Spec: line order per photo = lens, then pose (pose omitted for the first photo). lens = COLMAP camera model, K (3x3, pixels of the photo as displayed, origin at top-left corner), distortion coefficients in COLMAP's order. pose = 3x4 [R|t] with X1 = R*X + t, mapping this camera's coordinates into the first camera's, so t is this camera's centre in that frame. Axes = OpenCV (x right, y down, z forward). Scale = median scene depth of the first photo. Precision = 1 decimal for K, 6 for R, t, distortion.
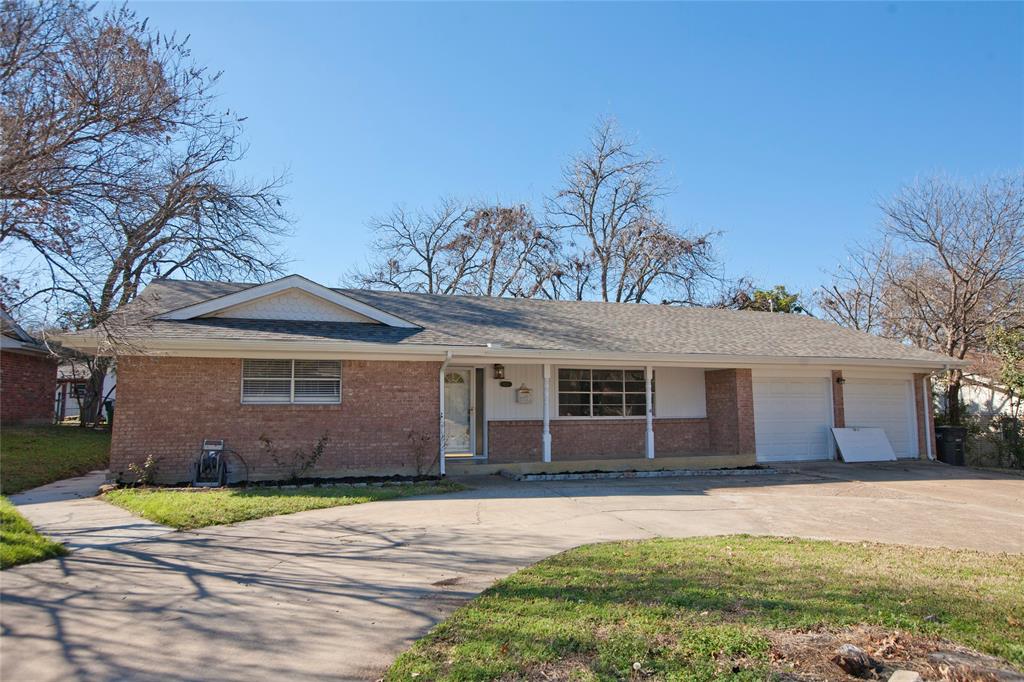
lens RADIAL K [[676.8, 0, 512.0], [0, 676.8, 341.0], [0, 0, 1]] dist [0.000094, 0.000078]
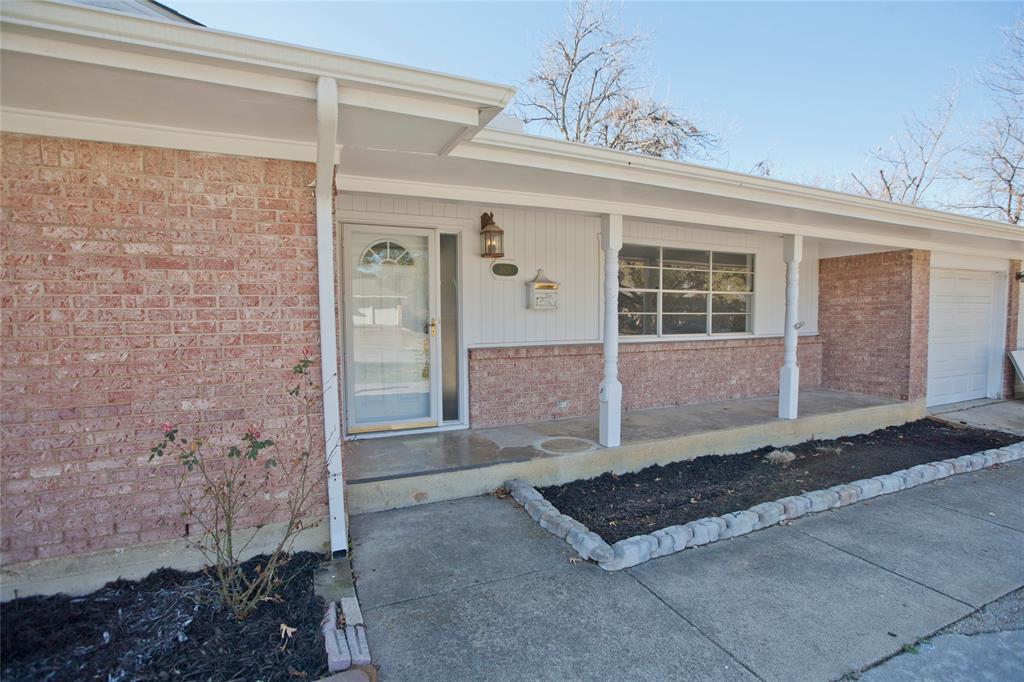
lens RADIAL K [[466.7, 0, 512.0], [0, 466.7, 341.0], [0, 0, 1]] dist [-0.044875, 0.000135]
pose [[0.994621, -0.006003, 0.103409, -0.038311], [-0.010116, 0.987918, 0.154644, 0.062869], [-0.103088, -0.154858, 0.982544, 0.677573]]
